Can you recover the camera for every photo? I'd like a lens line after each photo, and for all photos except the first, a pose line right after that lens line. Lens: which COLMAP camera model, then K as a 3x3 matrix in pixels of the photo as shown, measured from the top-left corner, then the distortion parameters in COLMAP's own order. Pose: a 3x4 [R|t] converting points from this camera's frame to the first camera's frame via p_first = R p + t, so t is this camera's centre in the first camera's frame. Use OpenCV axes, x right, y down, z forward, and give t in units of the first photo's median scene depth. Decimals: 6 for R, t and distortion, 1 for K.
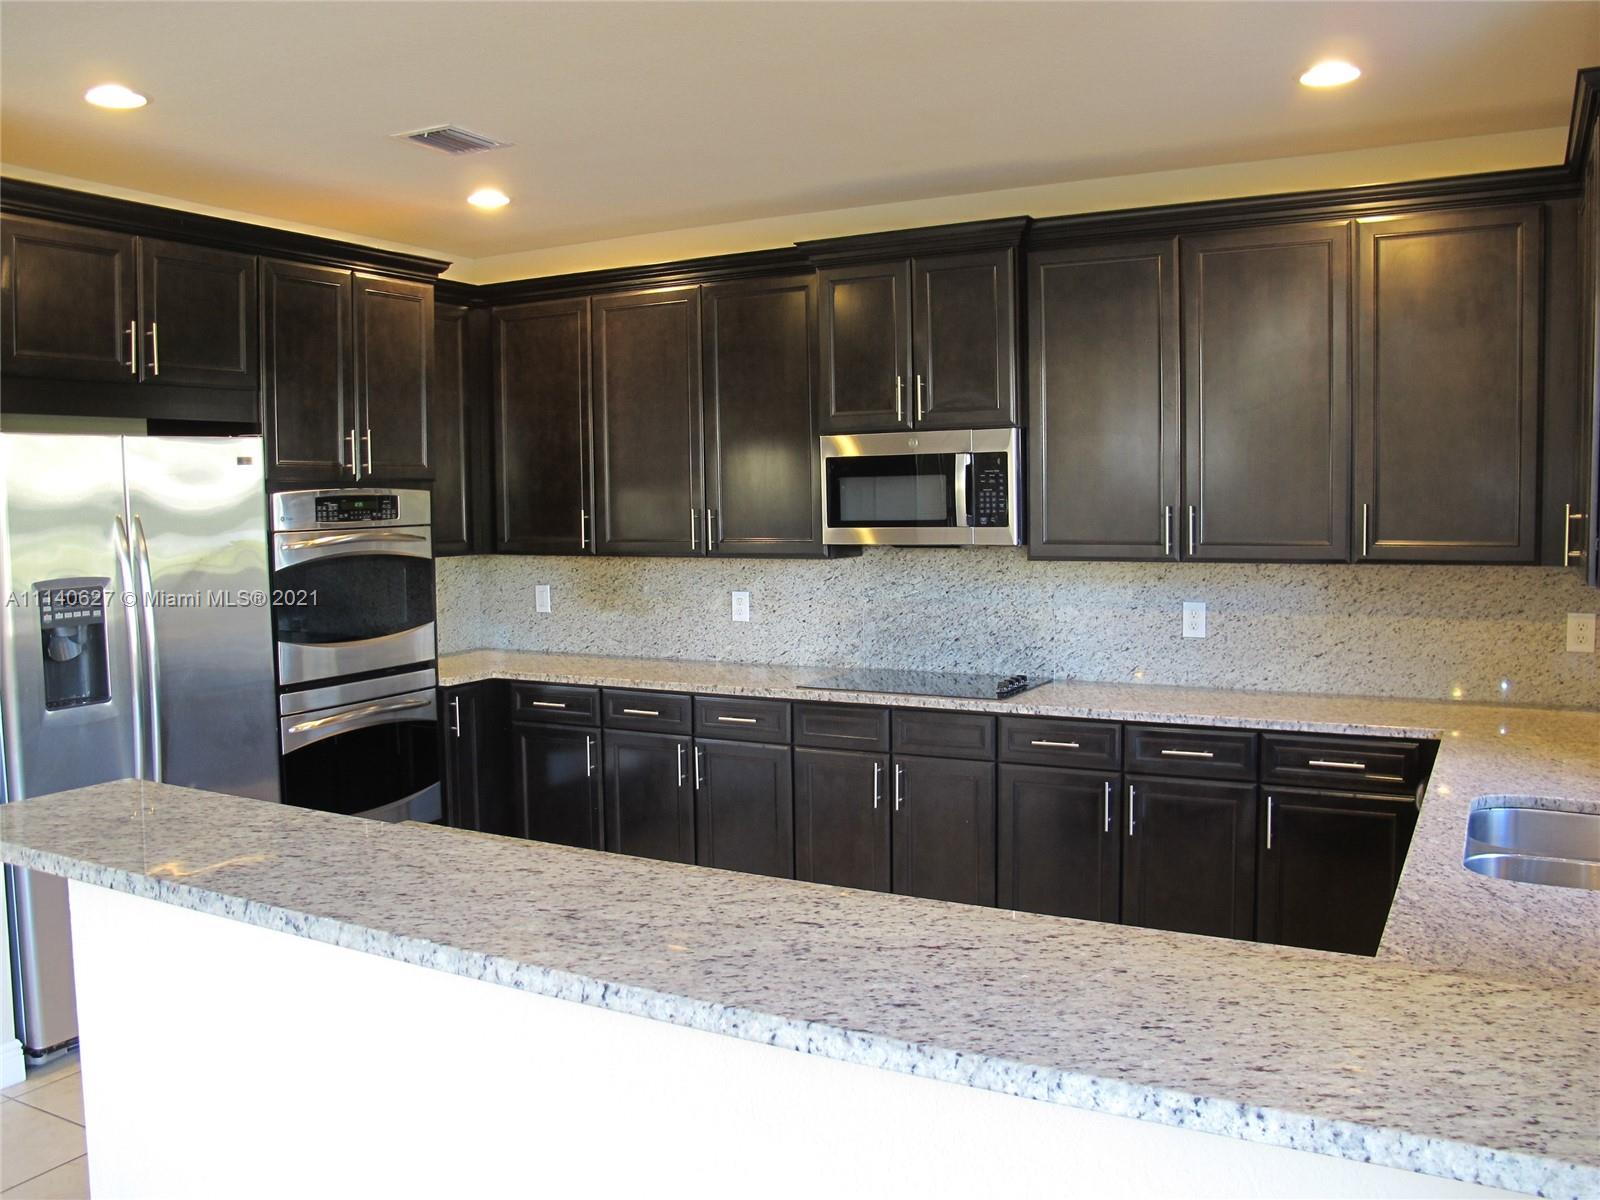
lens RADIAL K [[1337.3, 0, 790.2], [0, 1337.3, 592.6], [0, 0, 1]] dist [-0.141134, 0.101220]
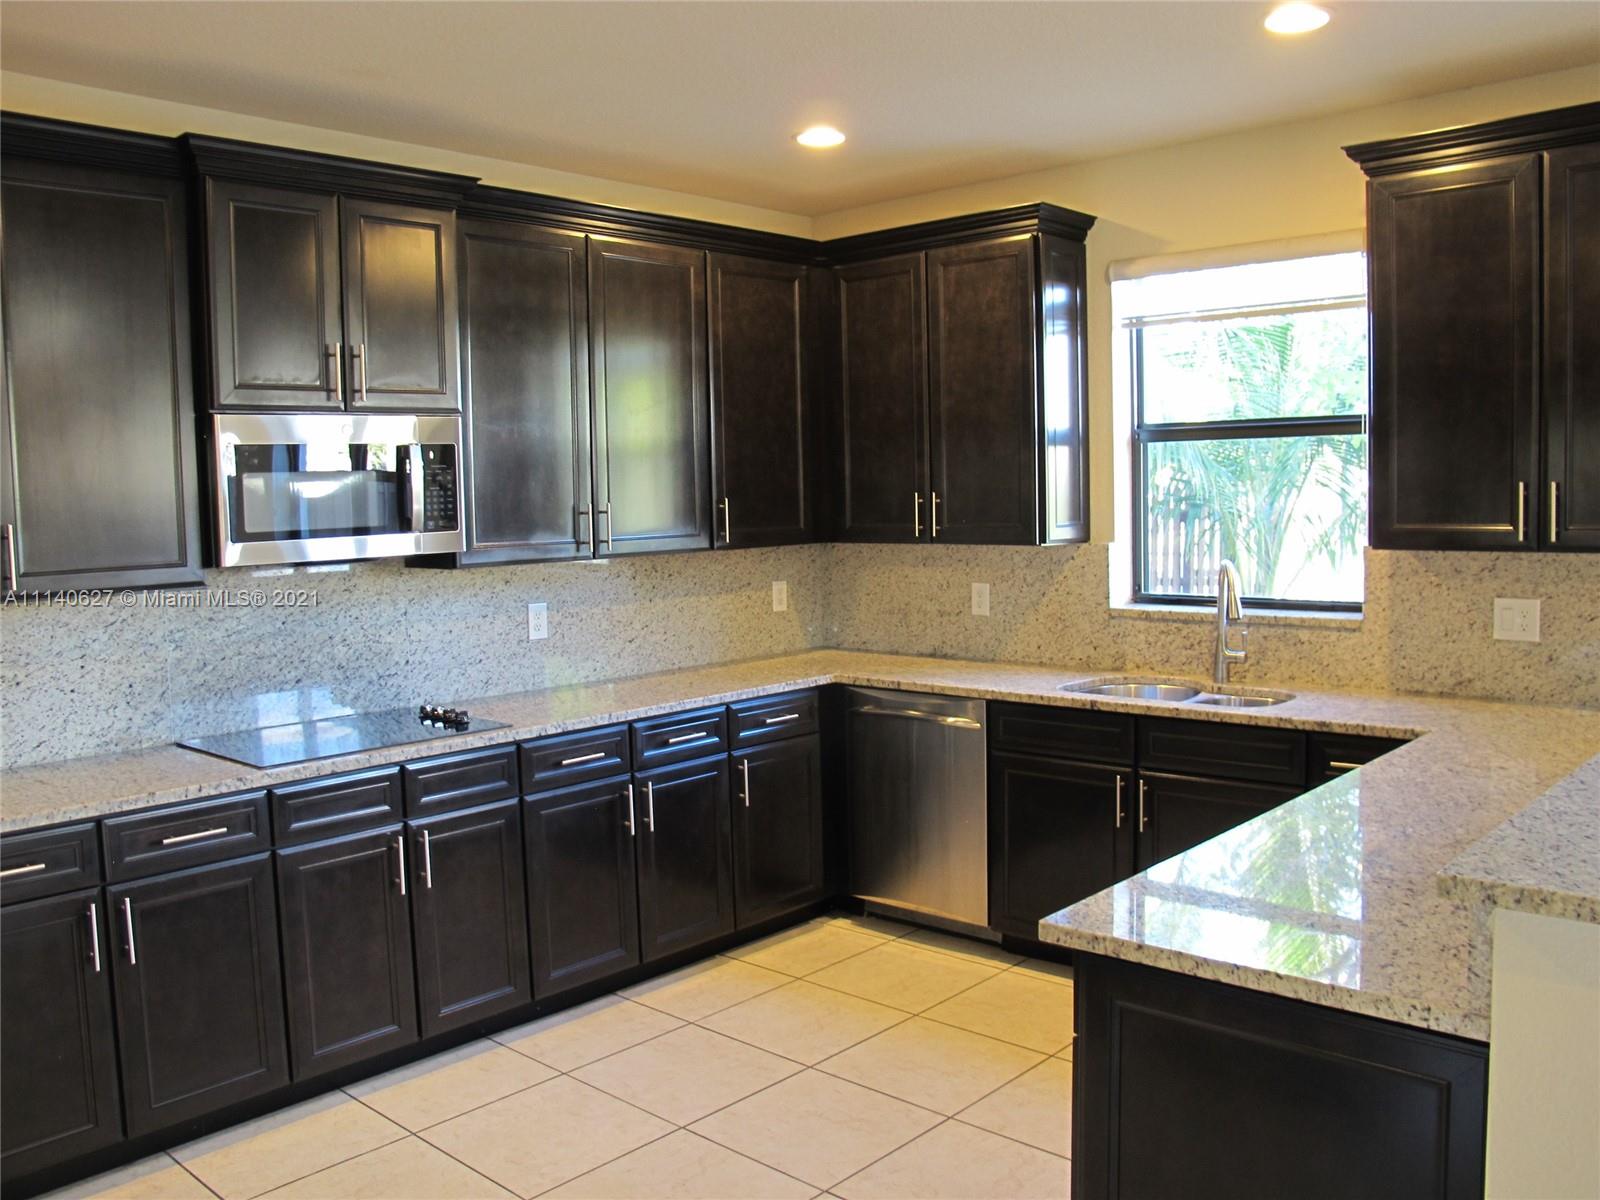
lens RADIAL K [[1337.3, 0, 790.2], [0, 1337.3, 592.6], [0, 0, 1]] dist [-0.141134, 0.101220]
pose [[0.242606, -0.066622, 0.967834, -0.592732], [0.087731, 0.995058, 0.046505, -0.029510], [-0.966150, 0.073627, 0.247252, 0.557785]]
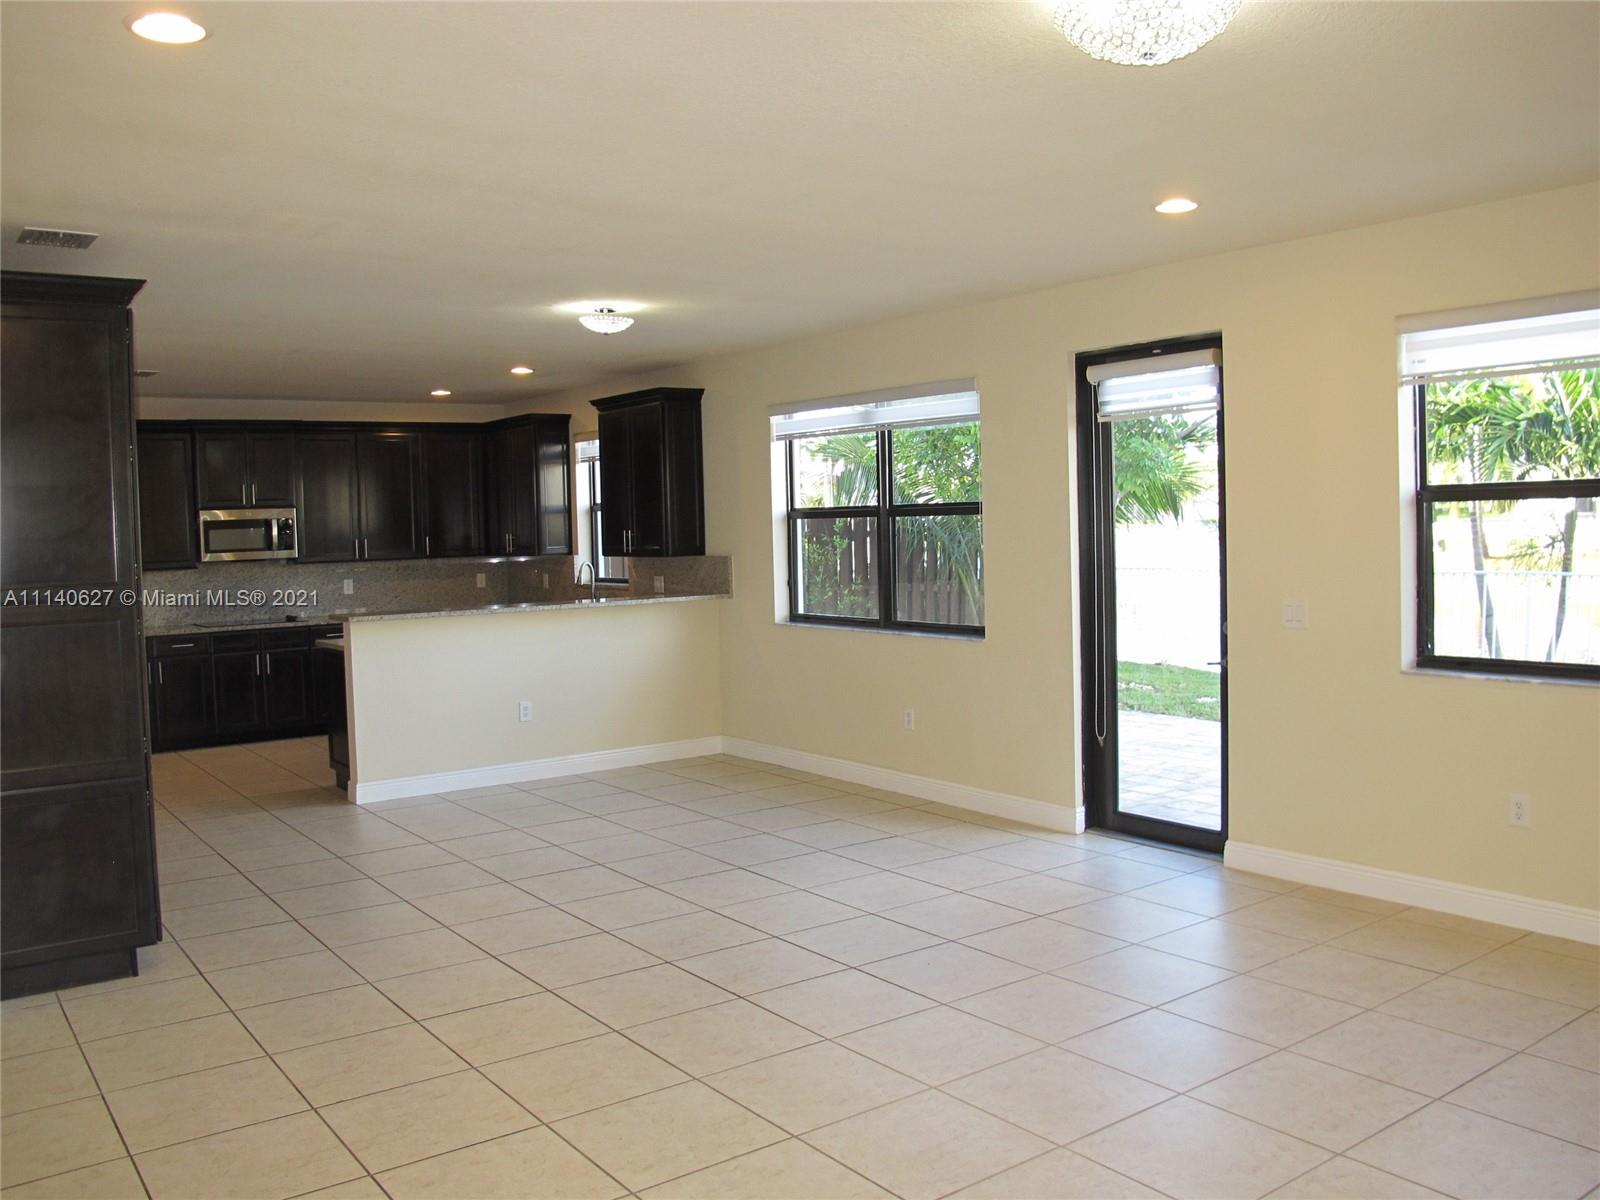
lens RADIAL K [[1337.3, 0, 790.2], [0, 1337.3, 592.6], [0, 0, 1]] dist [-0.141134, 0.101220]
pose [[0.424385, -0.046385, 0.904293, -1.504040], [0.083472, 0.996439, 0.011938, 0.068708], [-0.901626, 0.070417, 0.426745, -0.747960]]
